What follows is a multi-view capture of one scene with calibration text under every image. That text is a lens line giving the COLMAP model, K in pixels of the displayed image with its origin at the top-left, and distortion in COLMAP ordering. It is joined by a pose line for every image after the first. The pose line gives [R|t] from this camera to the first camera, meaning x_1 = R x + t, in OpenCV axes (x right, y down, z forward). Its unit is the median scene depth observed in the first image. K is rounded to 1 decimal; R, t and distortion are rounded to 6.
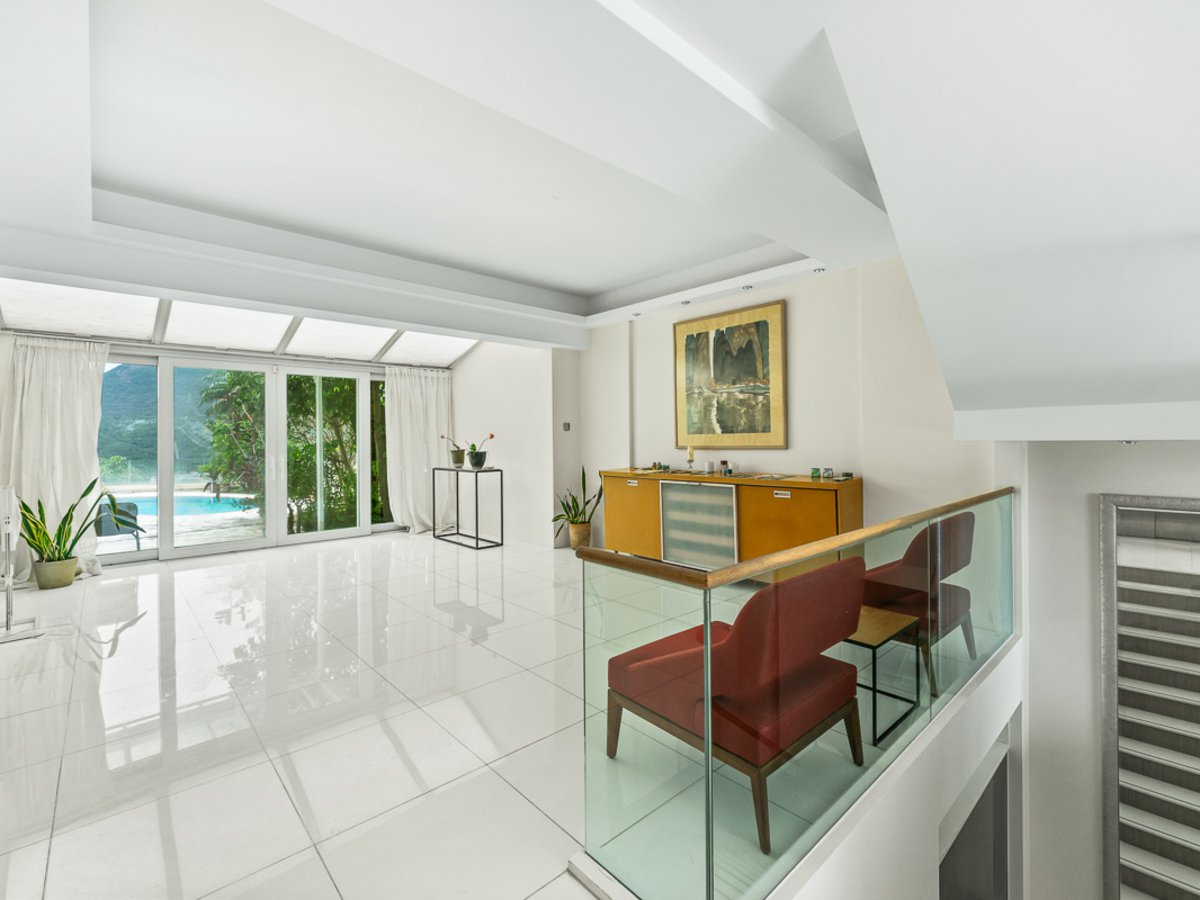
lens RADIAL K [[544.6, 0, 597.3], [0, 544.6, 441.1], [0, 0, 1]] dist [0.000184, 0.000284]
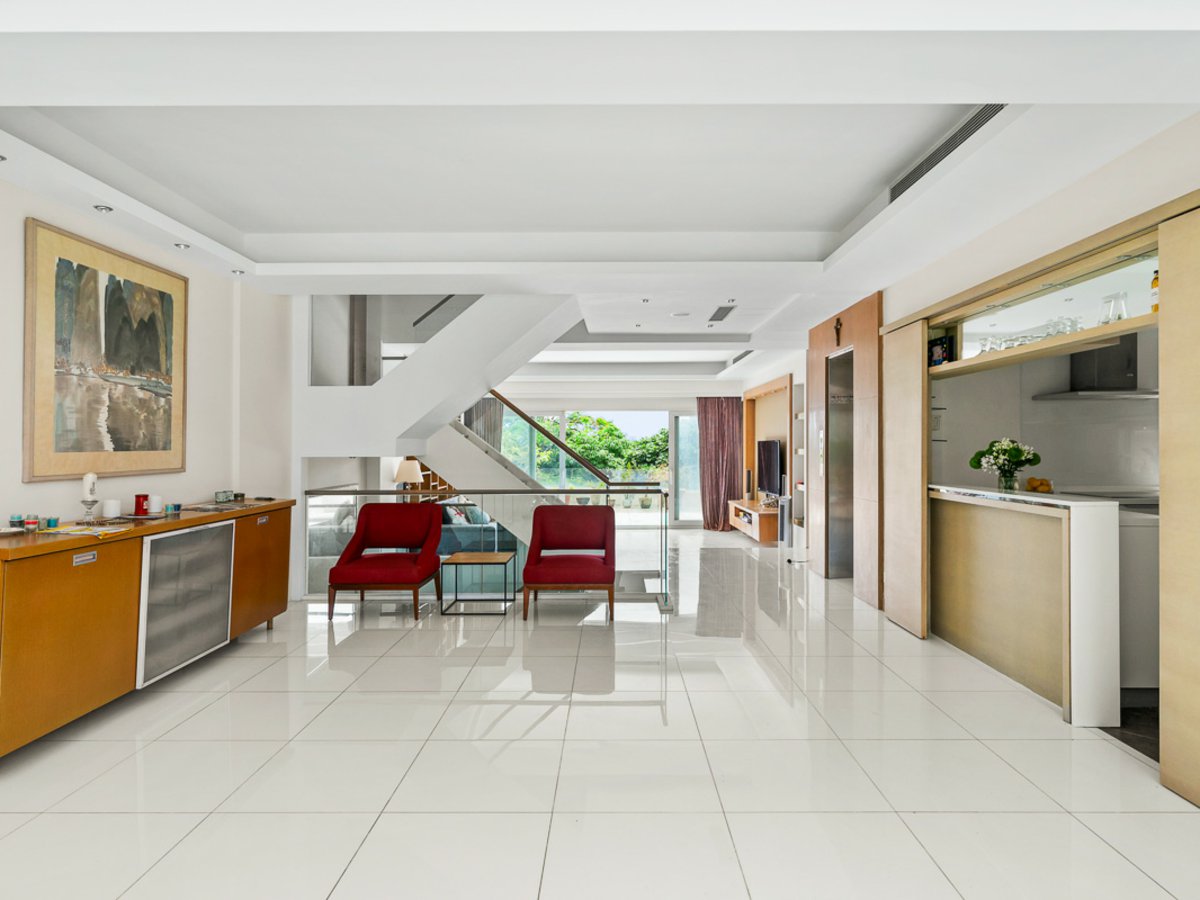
lens RADIAL K [[700.9, 0, 600.0], [0, 700.9, 450.0], [0, 0, 1]] dist [0.000381, 0.000076]
pose [[-0.736056, 0.006198, 0.676892, -0.693738], [0.010827, 0.999938, 0.002617, -0.011551], [-0.676834, 0.009255, -0.736078, 1.222520]]
